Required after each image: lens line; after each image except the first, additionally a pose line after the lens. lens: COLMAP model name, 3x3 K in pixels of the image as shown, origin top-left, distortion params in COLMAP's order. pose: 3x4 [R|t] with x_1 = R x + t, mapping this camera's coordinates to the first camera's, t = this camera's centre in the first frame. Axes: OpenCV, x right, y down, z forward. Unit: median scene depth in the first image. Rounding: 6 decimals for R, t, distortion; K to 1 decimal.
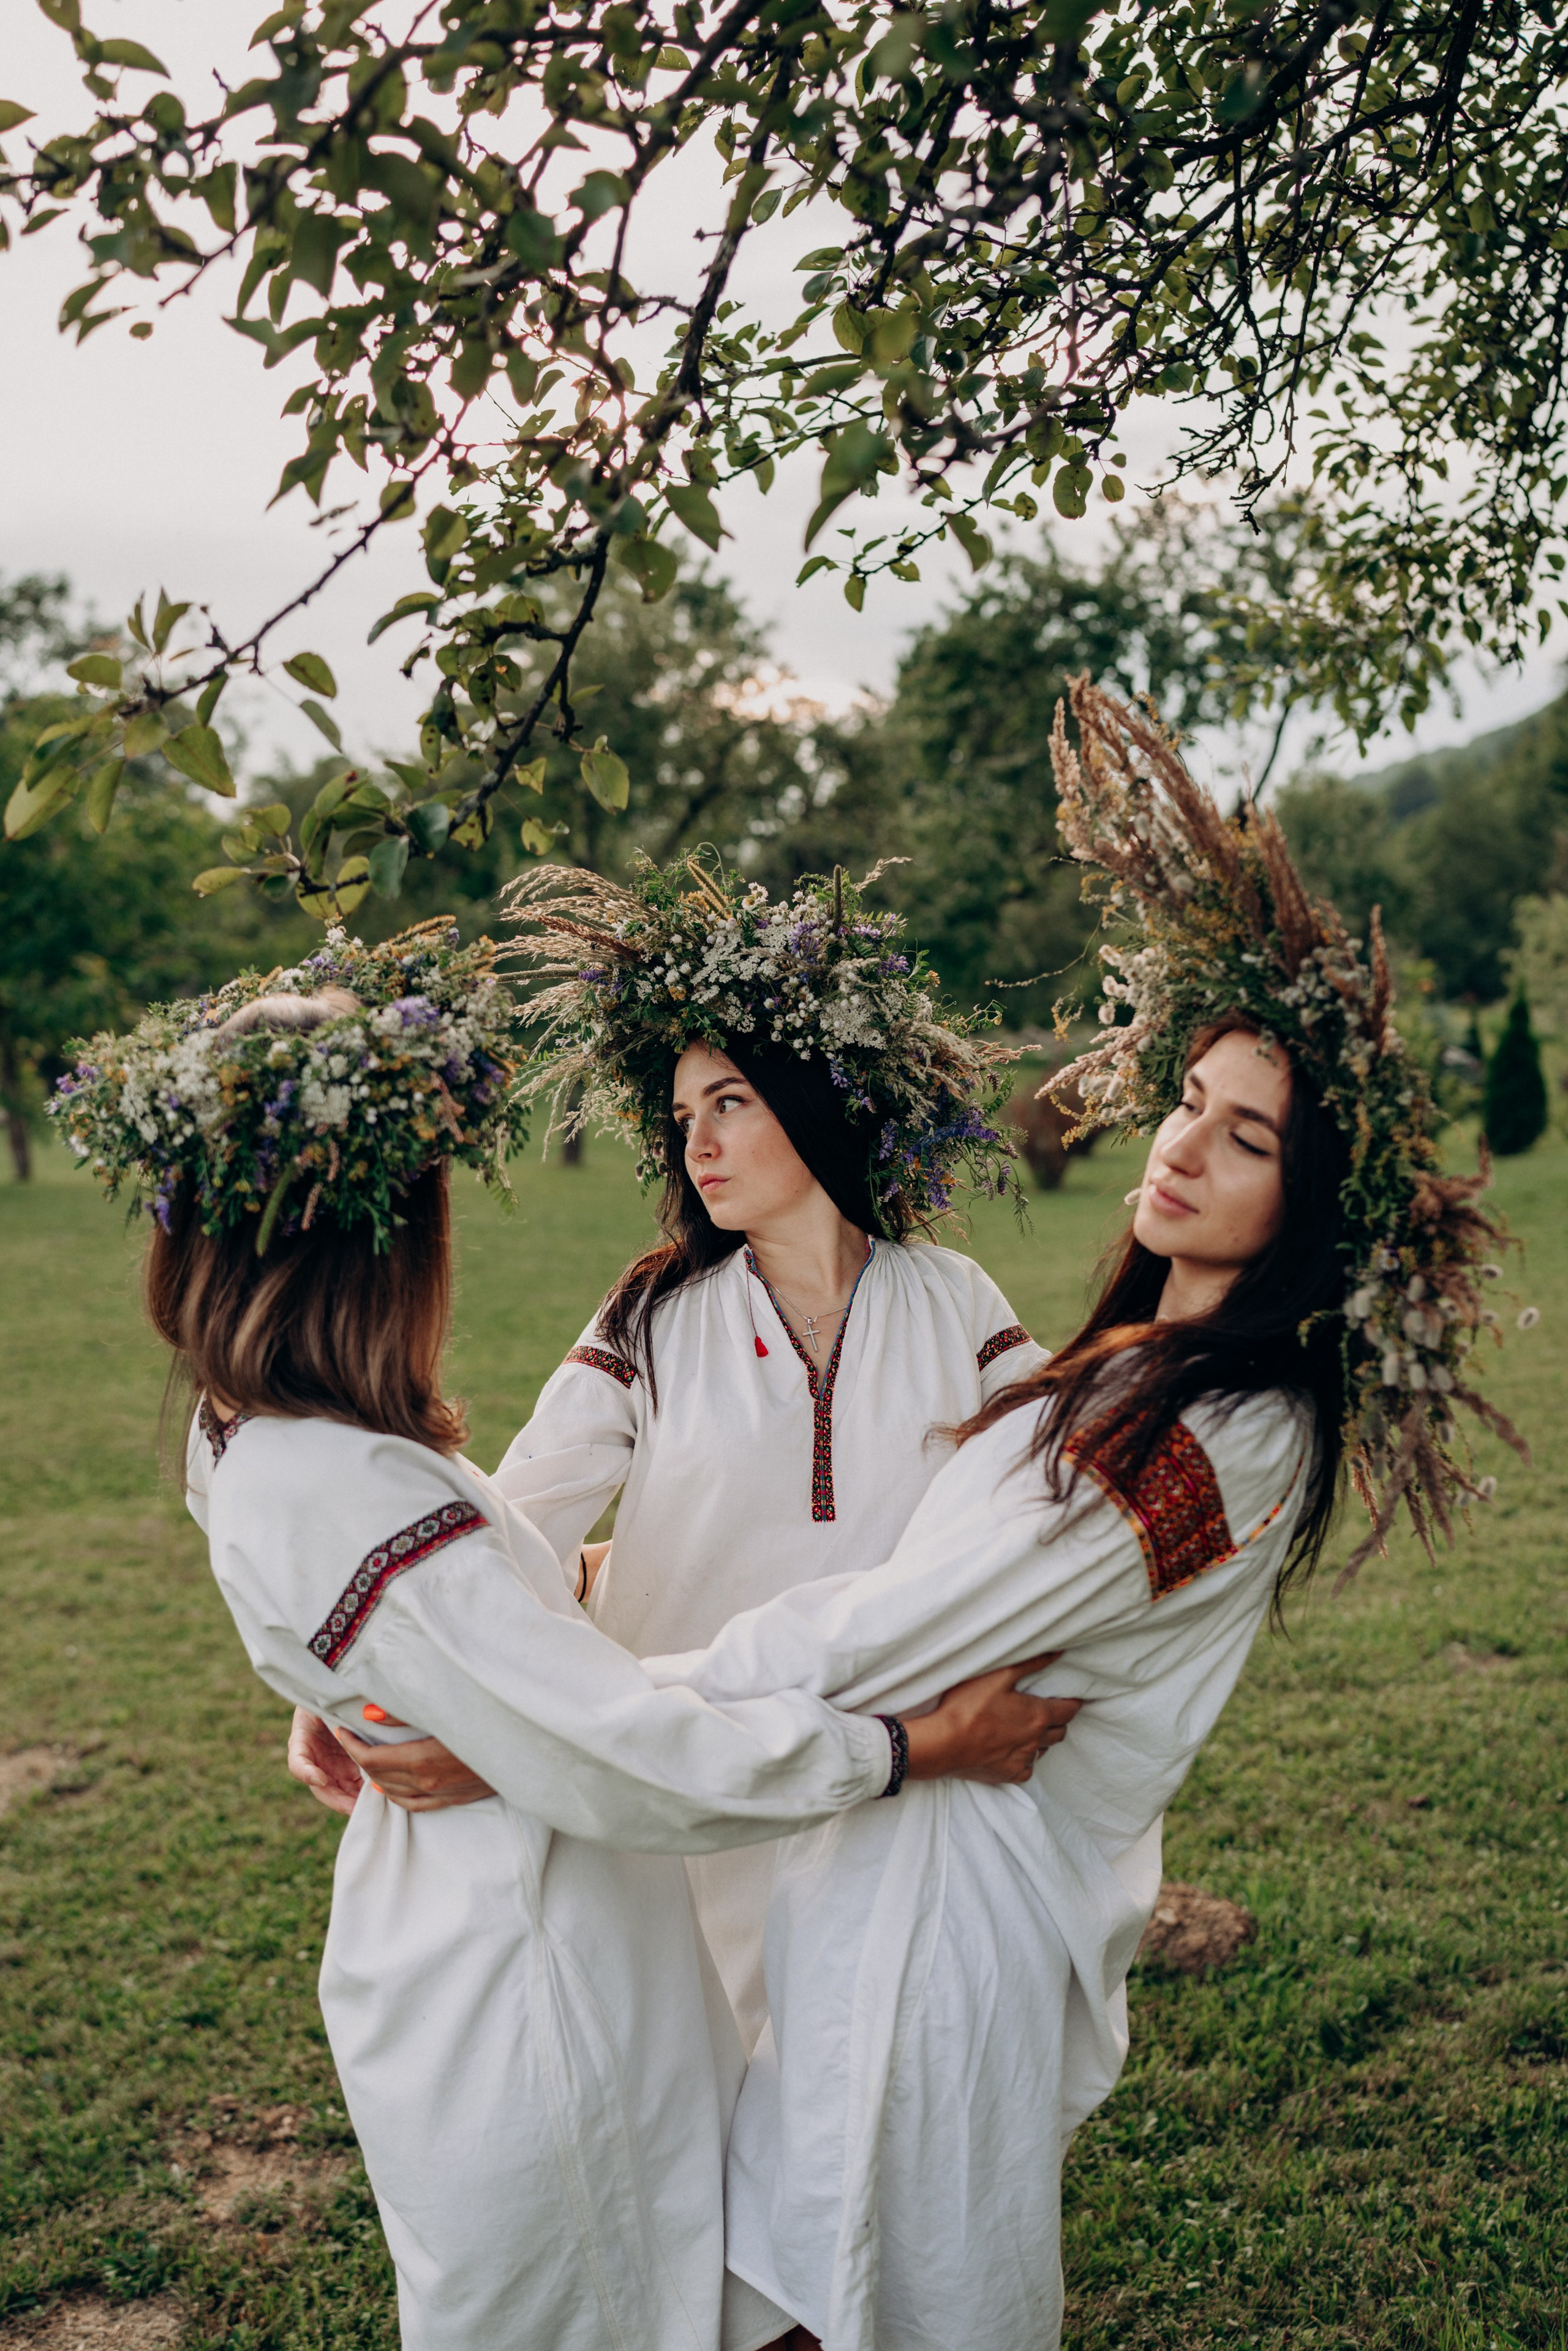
lens RADIAL K [[2231.3, 0, 784.0], [0, 2231.3, 1175.5], [0, 0, 1]] dist [-0.186034, 0.225504]
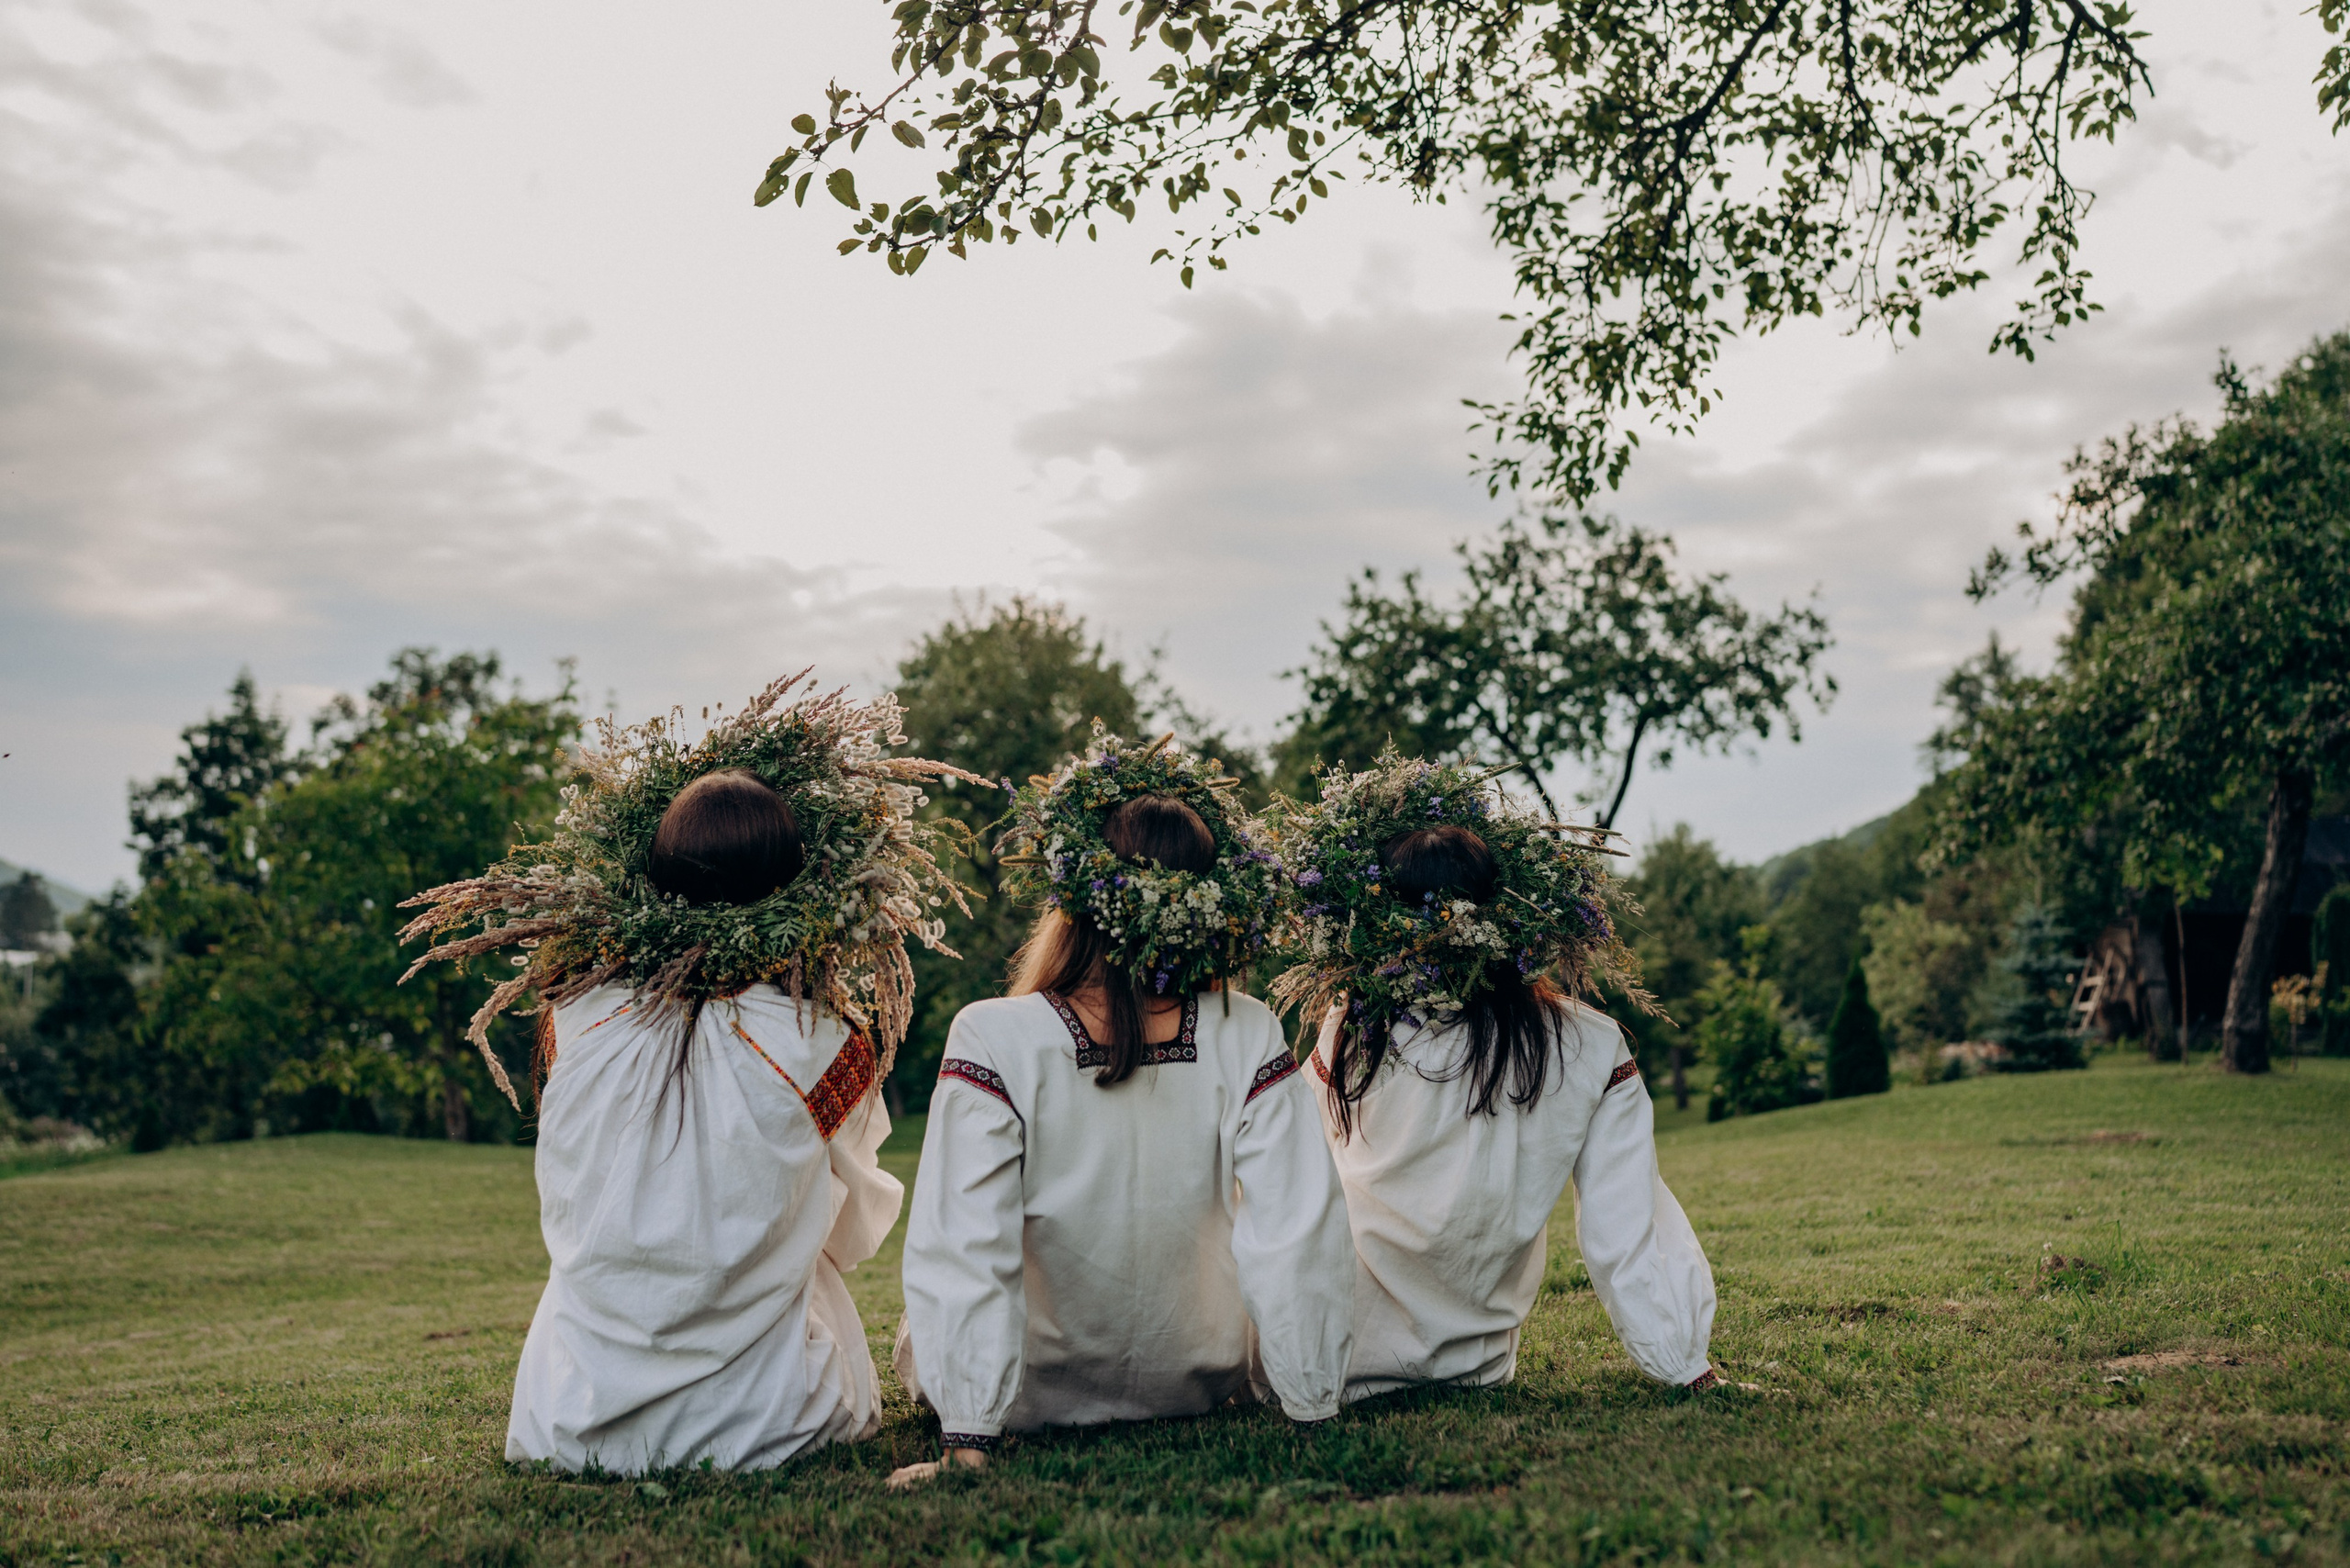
lens RADIAL K [[2233.2, 0, 1180.3], [0, 2233.2, 807.4], [0, 0, 1]] dist [-0.195836, 0.235053]
pose [[0.999912, -0.013123, 0.002157, 0.013066], [0.013281, 0.976827, -0.213619, 0.296572], [0.000696, 0.213629, 0.976915, -0.314914]]
